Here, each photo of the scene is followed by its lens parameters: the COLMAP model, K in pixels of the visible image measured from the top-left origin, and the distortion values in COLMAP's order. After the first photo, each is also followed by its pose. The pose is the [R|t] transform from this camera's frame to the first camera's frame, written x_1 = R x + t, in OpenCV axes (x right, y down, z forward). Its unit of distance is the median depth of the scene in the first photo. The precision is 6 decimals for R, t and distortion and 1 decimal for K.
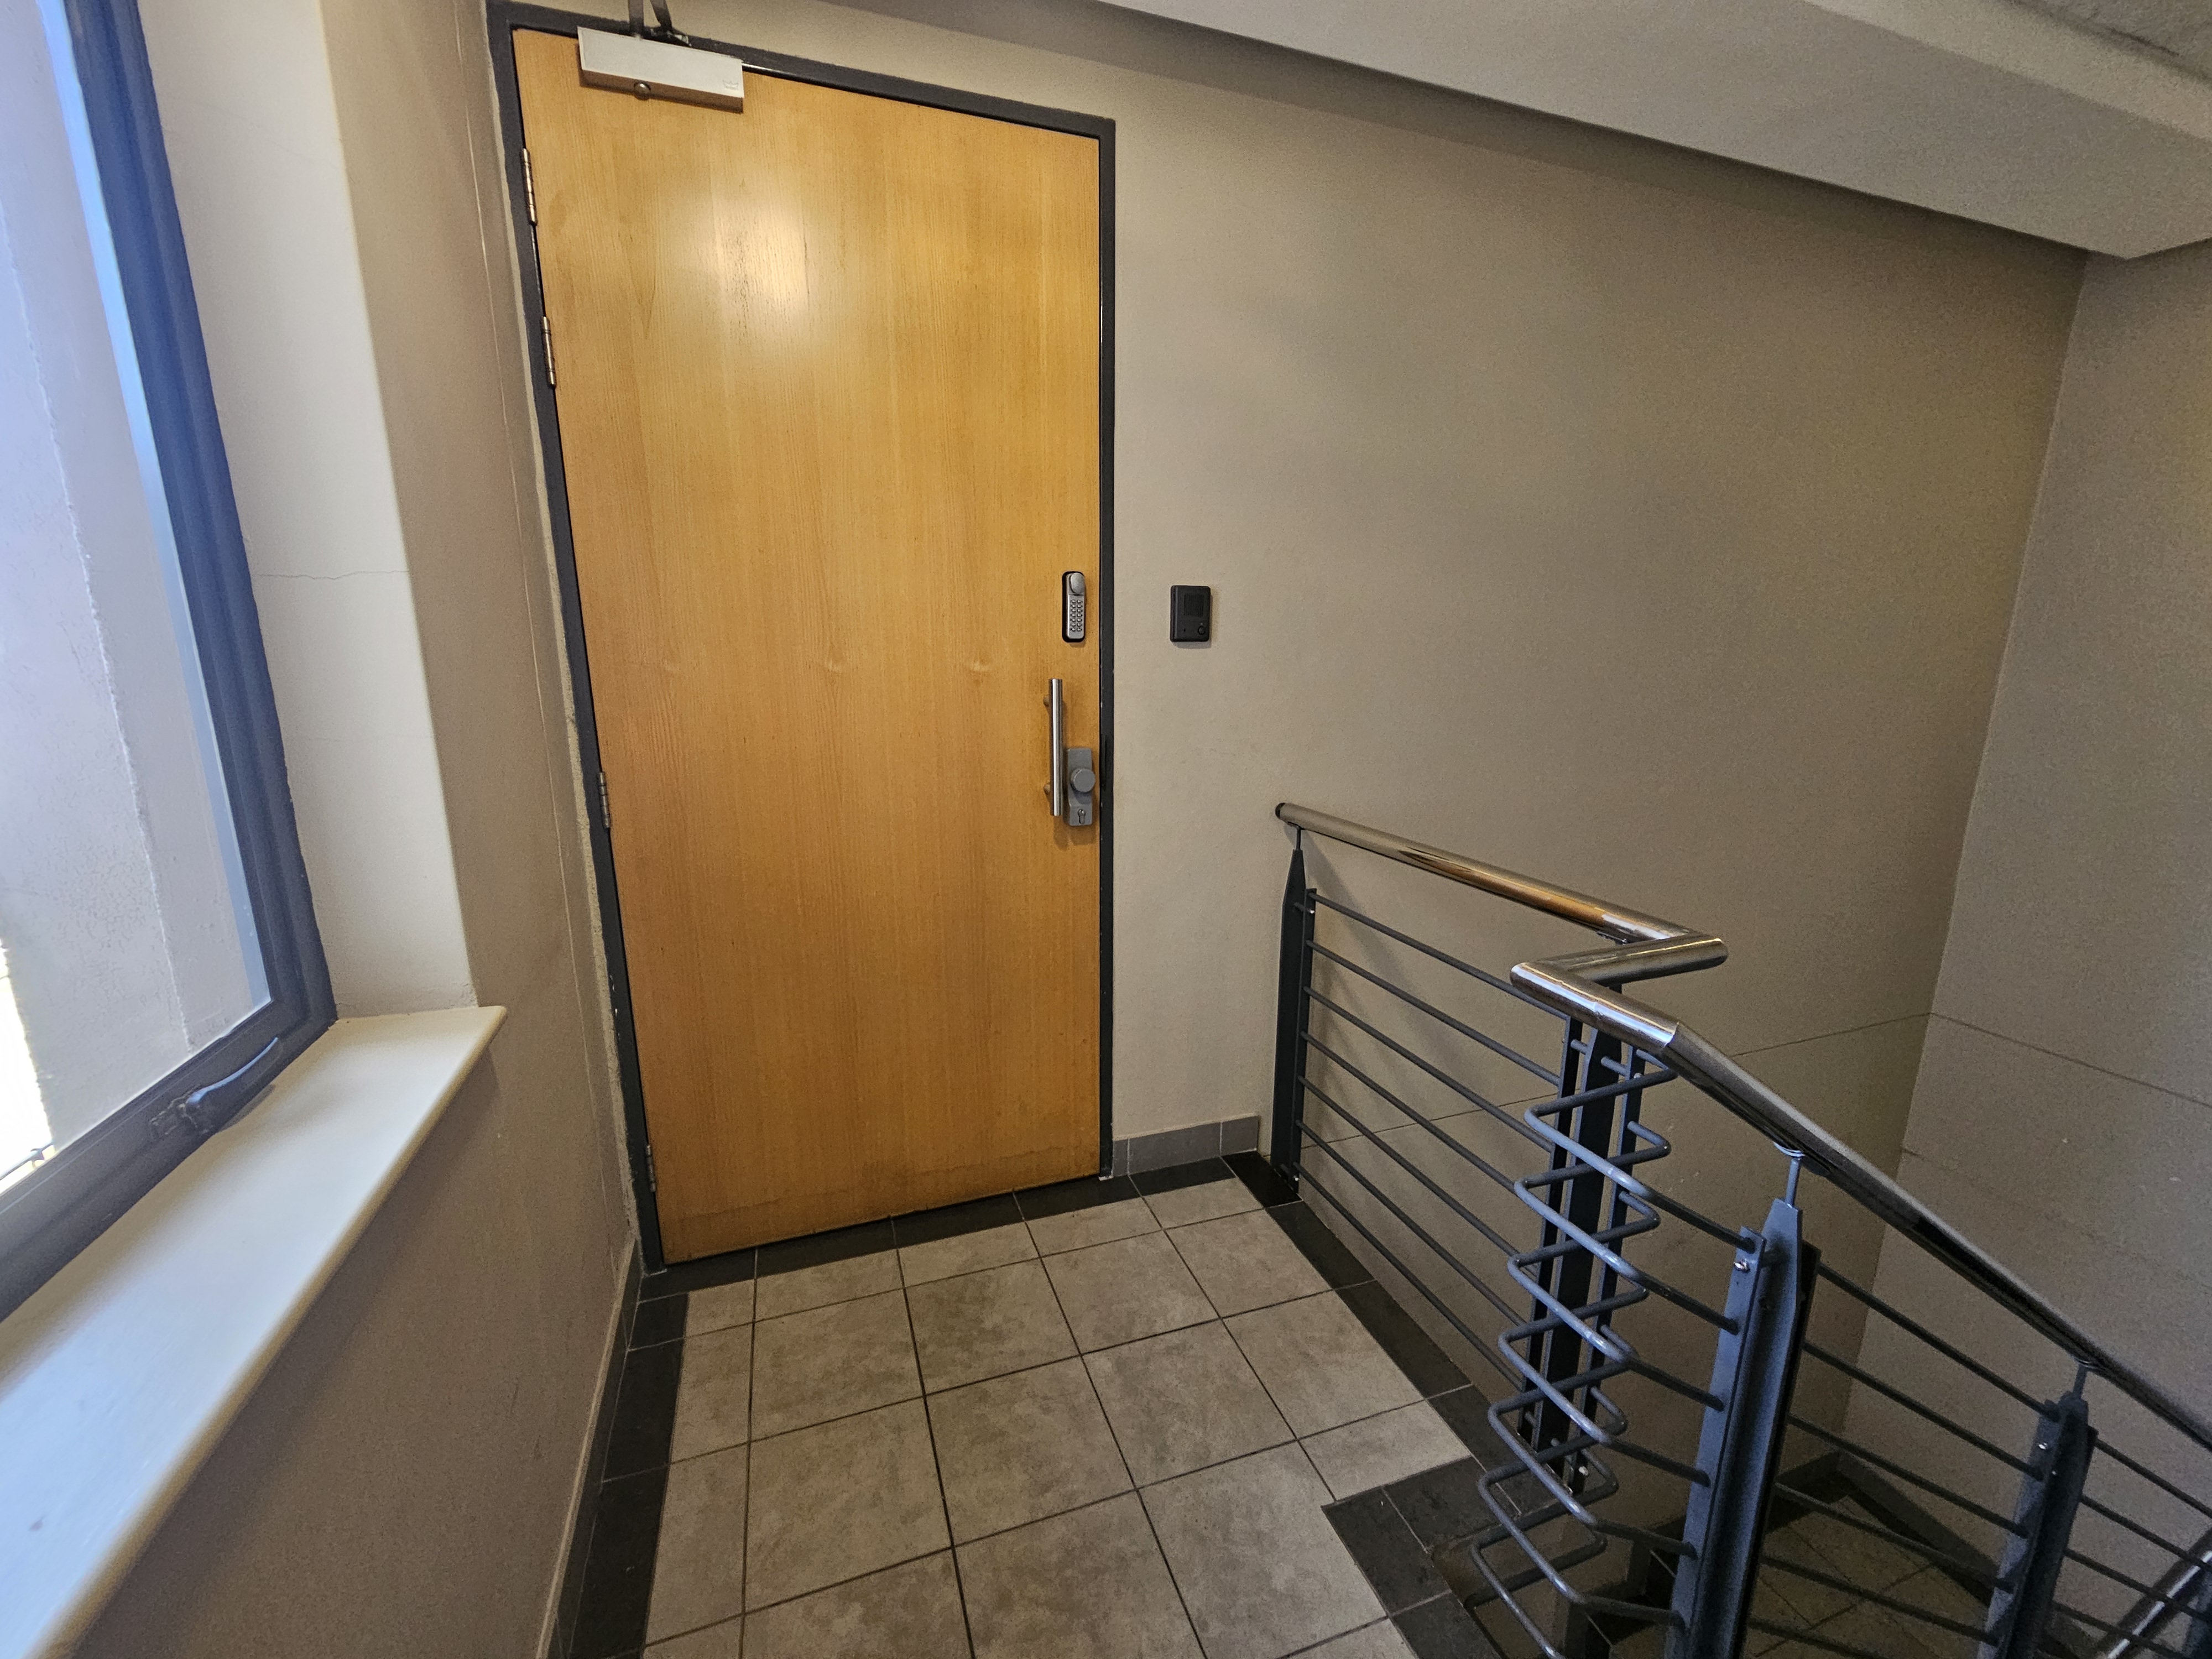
lens RADIAL K [[914.9, 0, 1101.0], [0, 914.9, 834.2], [0, 0, 1]] dist [-0.001617, -0.000160]
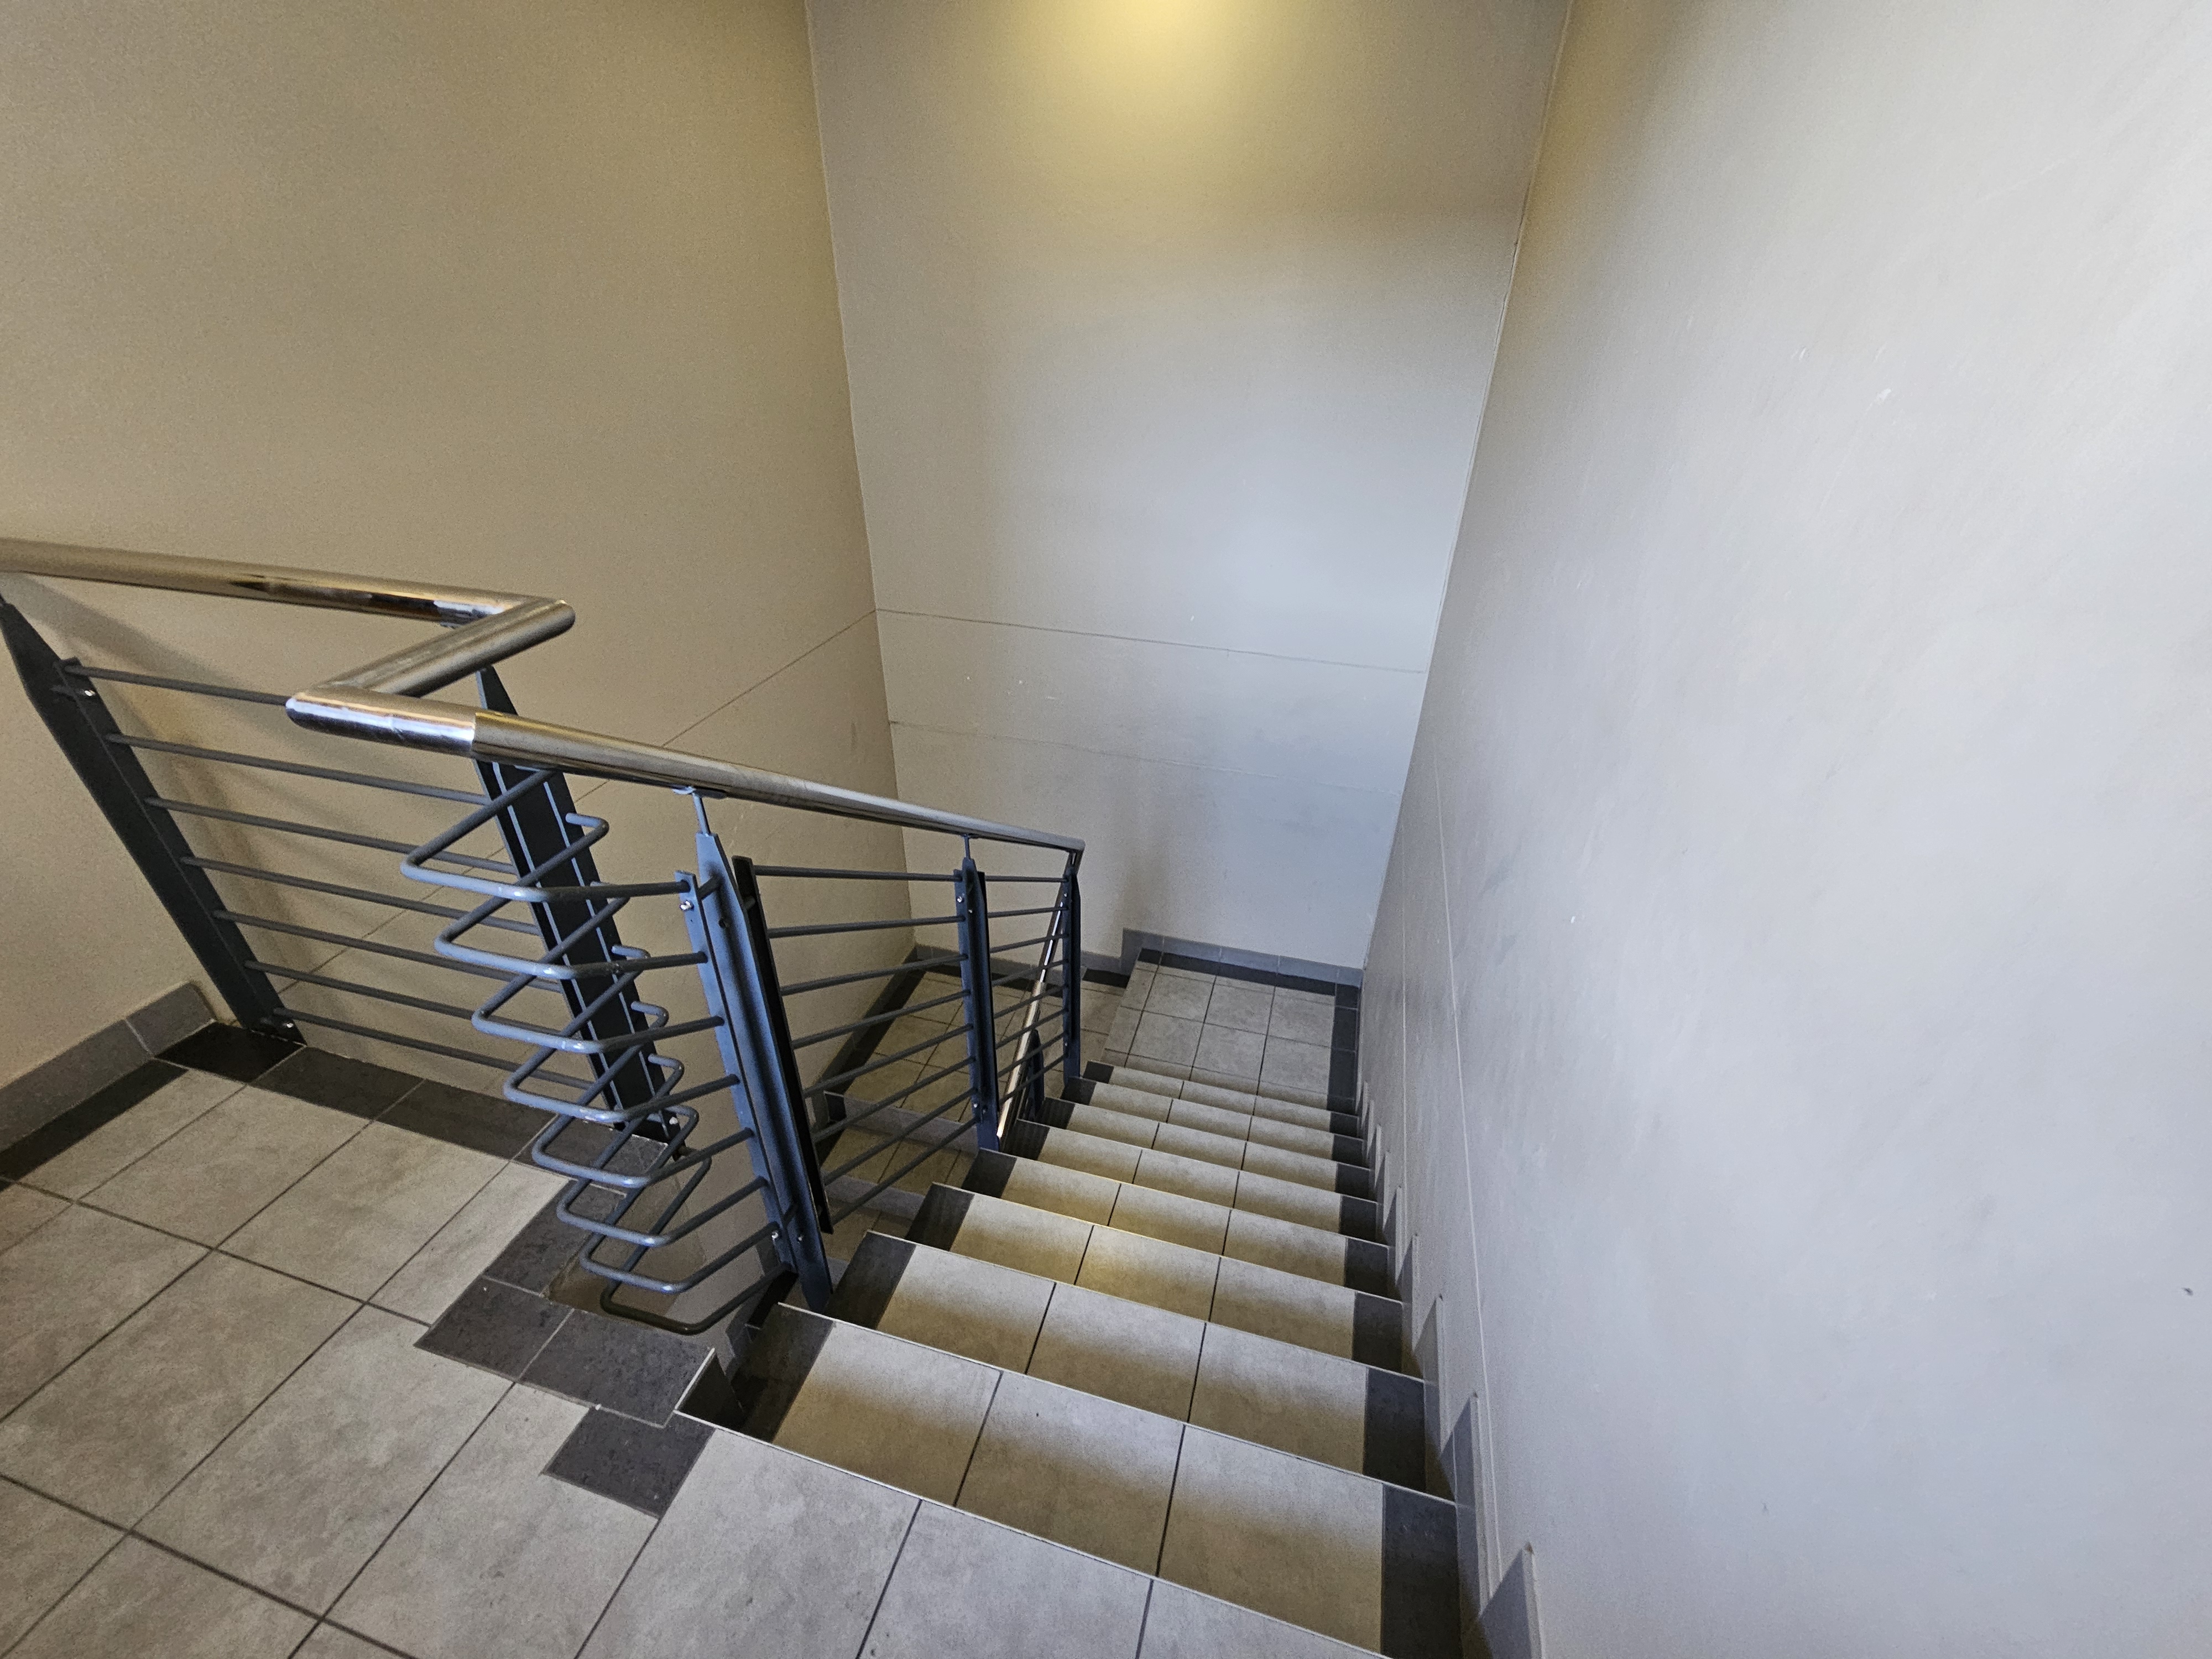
lens RADIAL K [[914.9, 0, 1101.0], [0, 914.9, 834.2], [0, 0, 1]] dist [-0.001617, -0.000160]
pose [[0.571674, -0.420315, 0.704645, 0.190996], [0.159208, 0.899322, 0.407274, 0.031389], [-0.804886, -0.120643, 0.581037, 0.005724]]
